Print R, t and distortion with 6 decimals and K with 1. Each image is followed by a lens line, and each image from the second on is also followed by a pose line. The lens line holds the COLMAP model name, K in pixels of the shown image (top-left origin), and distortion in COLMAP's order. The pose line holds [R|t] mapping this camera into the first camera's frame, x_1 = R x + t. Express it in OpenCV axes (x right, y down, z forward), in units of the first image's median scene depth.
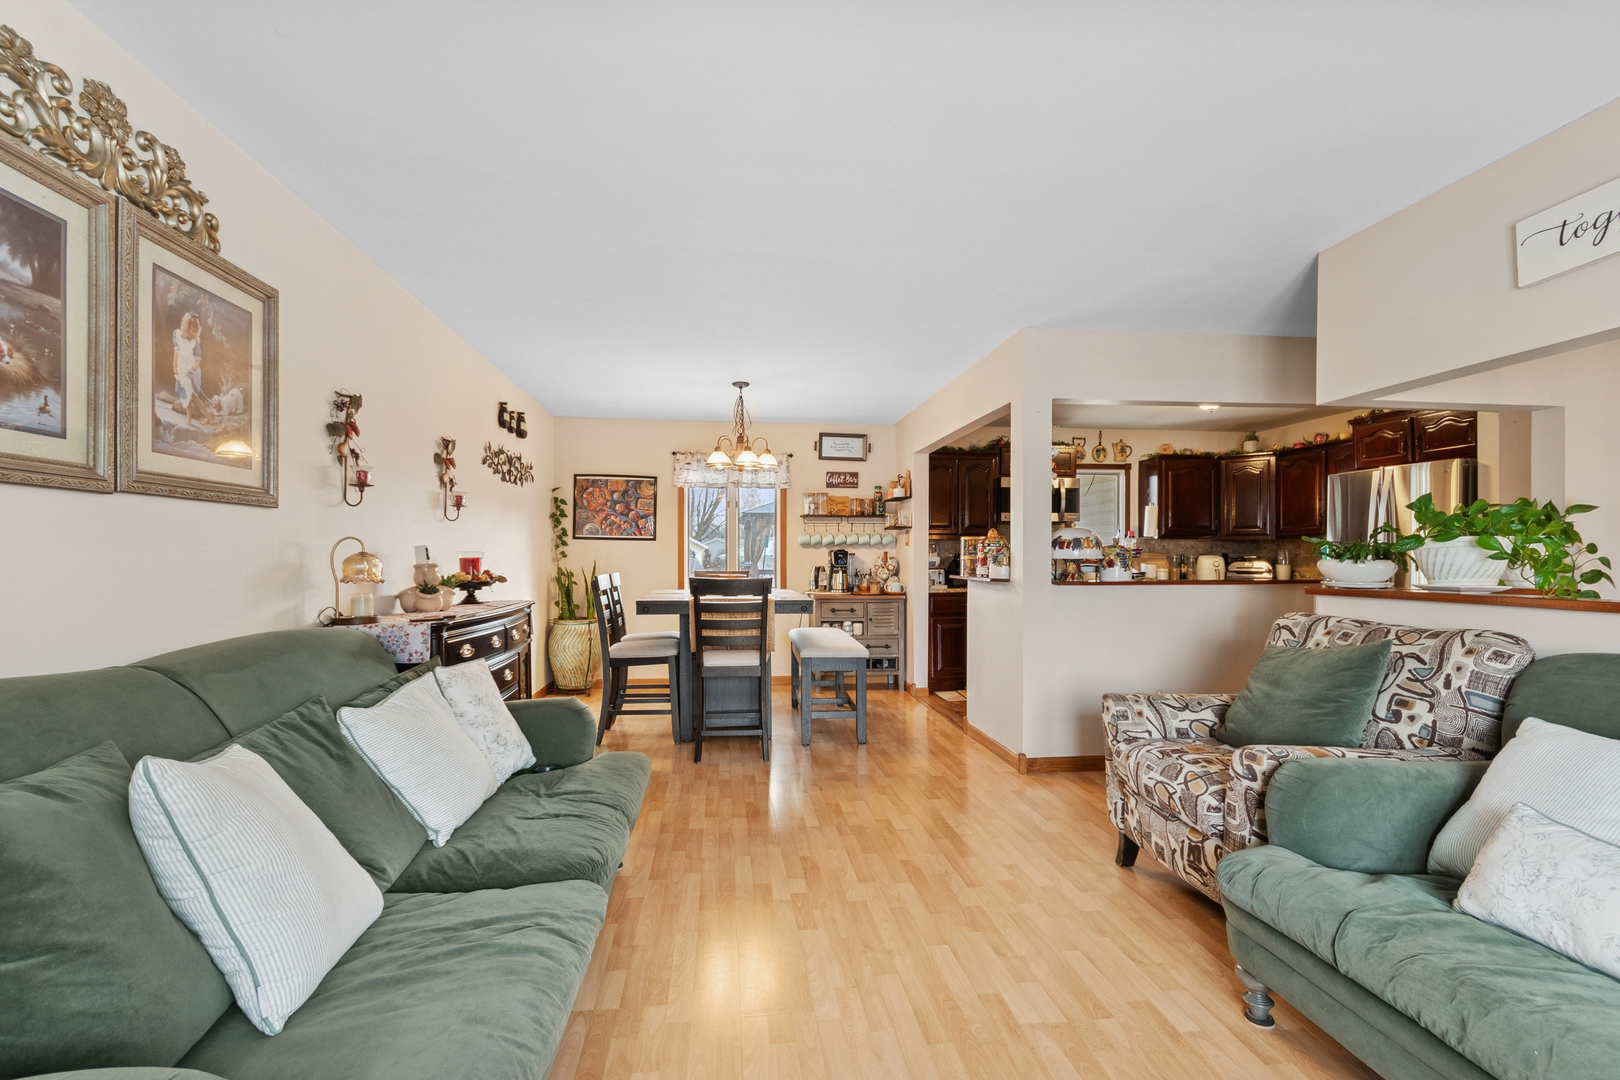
lens RADIAL K [[723.3, 0, 812.5], [0, 723.3, 552.2], [0, 0, 1]] dist [-0.000983, -0.000042]
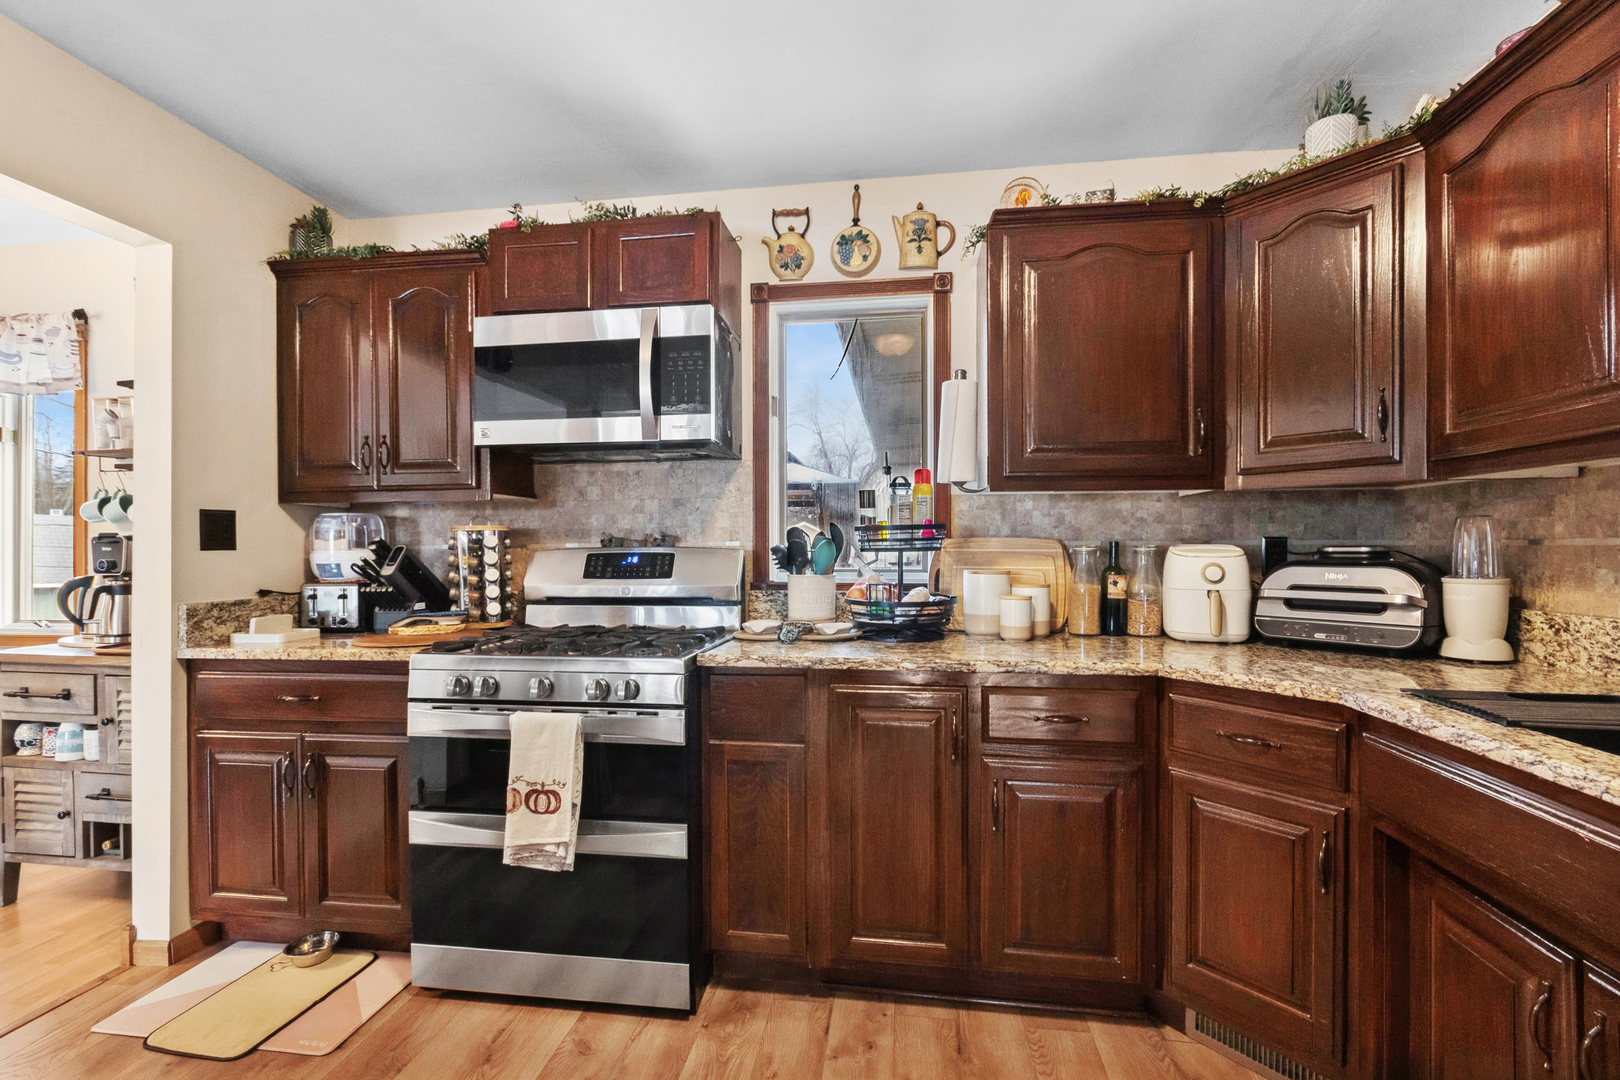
lens RADIAL K [[723.3, 0, 808.0], [0, 723.3, 544.4], [0, 0, 1]] dist [-0.000983, -0.000042]
pose [[0.966494, -0.002871, -0.256672, 0.471648], [0.003530, 0.999992, 0.002106, 0.003181], [0.256664, -0.002942, 0.966496, 0.671419]]
